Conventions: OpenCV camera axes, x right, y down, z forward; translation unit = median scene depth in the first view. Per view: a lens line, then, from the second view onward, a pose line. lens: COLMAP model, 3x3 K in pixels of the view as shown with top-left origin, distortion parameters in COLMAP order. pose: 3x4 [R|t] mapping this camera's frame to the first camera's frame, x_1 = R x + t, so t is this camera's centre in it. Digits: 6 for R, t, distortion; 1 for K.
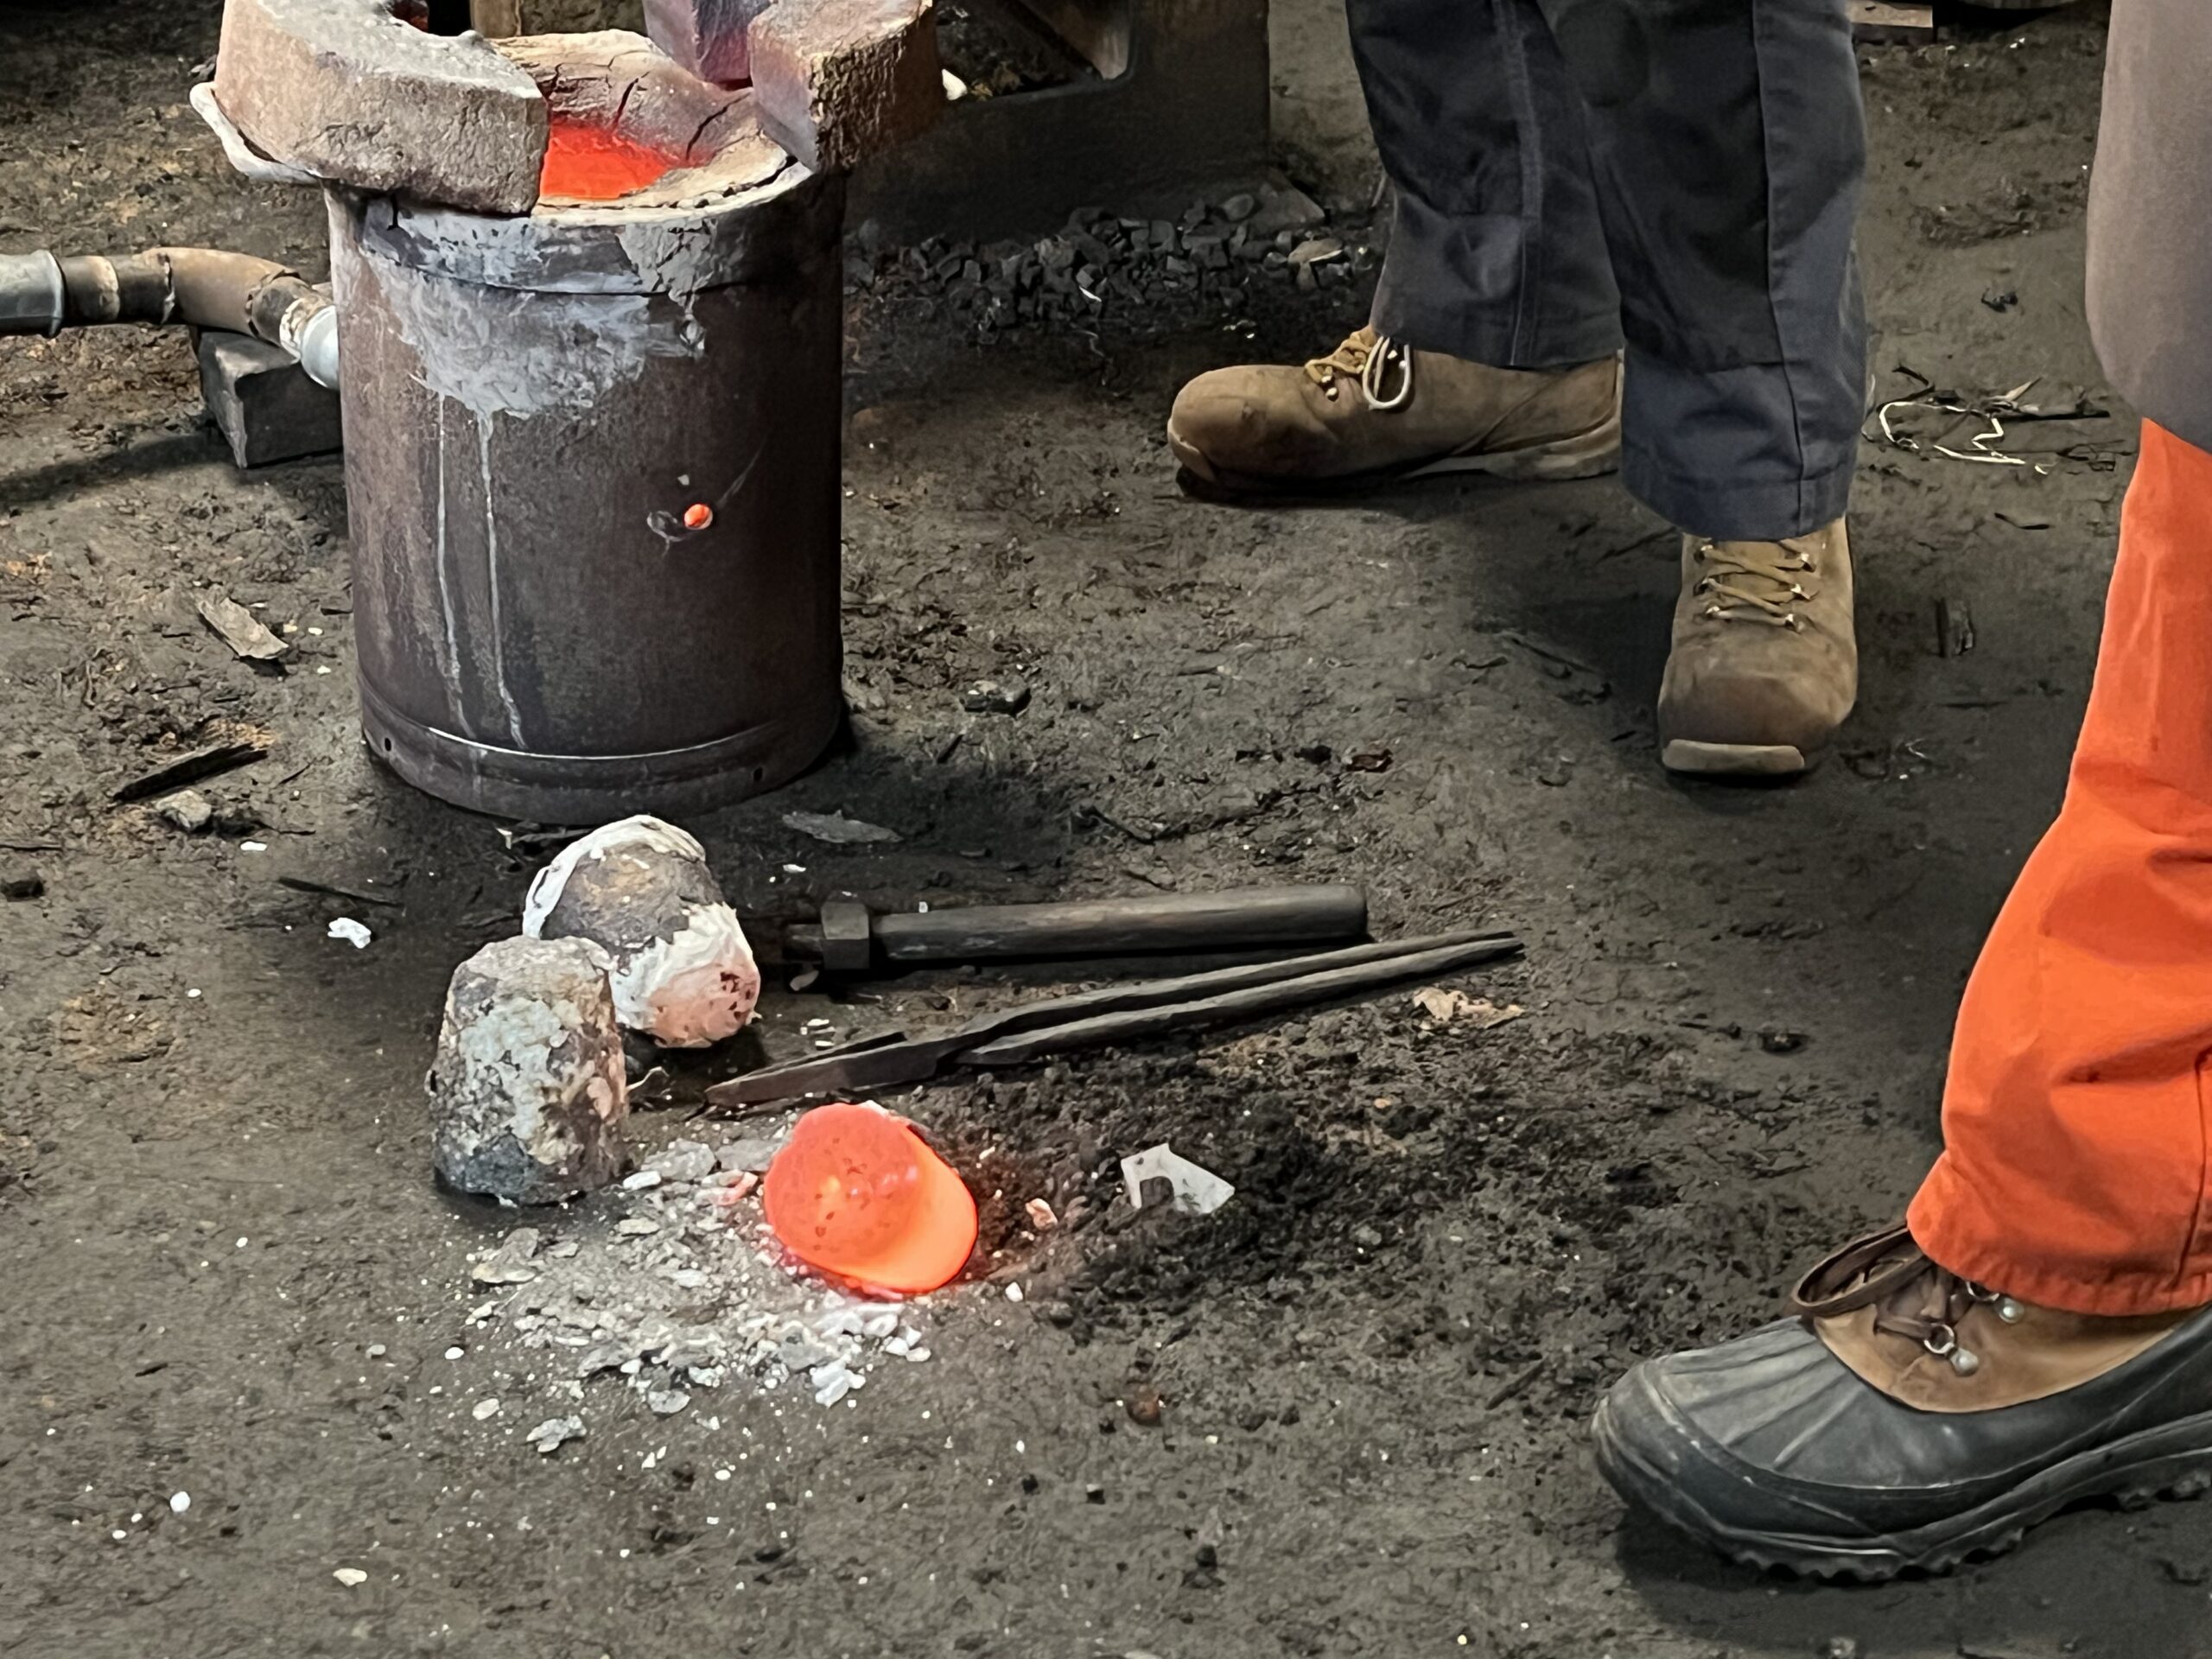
lens RADIAL K [[4132.6, 0, 1110.3], [0, 4132.6, 841.1], [0, 0, 1]] dist [0.100806, 0.000000]
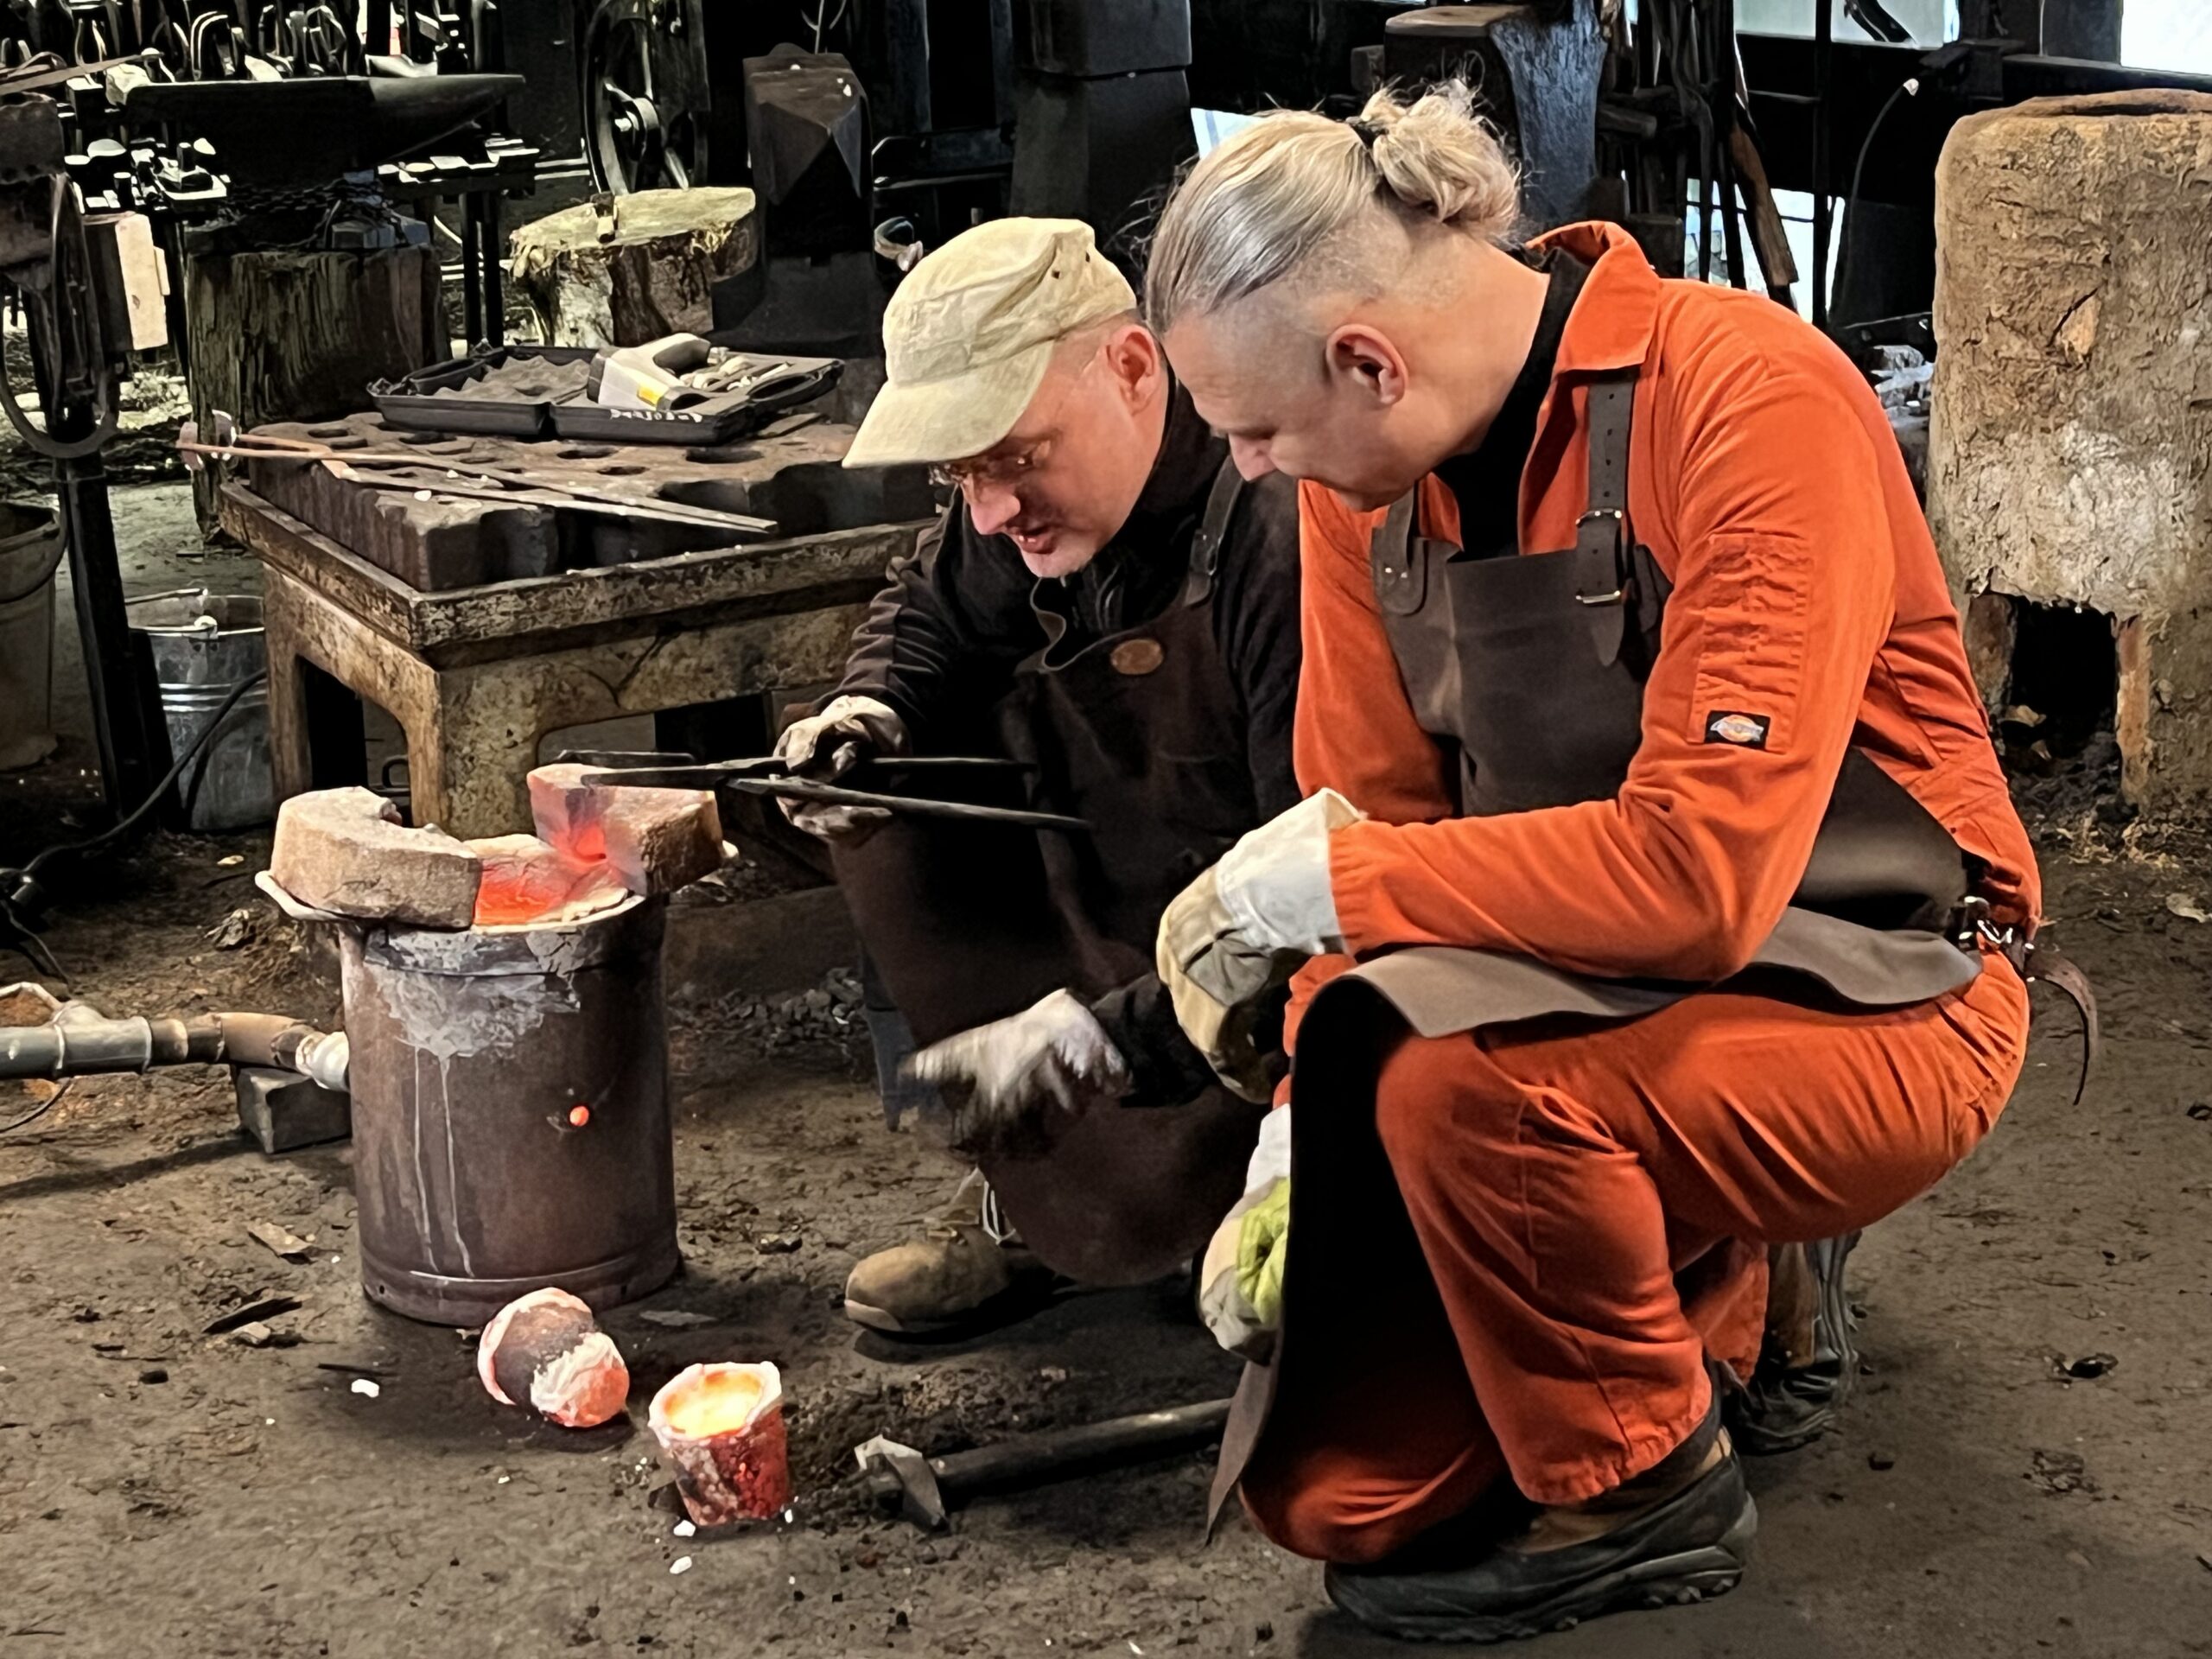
lens RADIAL K [[4132.6, 0, 1118.9], [0, 4132.6, 836.0], [0, 0, 1]] dist [0.100806, 0.000000]
pose [[0.997307, -0.060244, 0.041820, 0.046501], [0.068617, 0.967802, -0.242181, 0.216103], [-0.025883, 0.244399, 0.969329, -0.569742]]
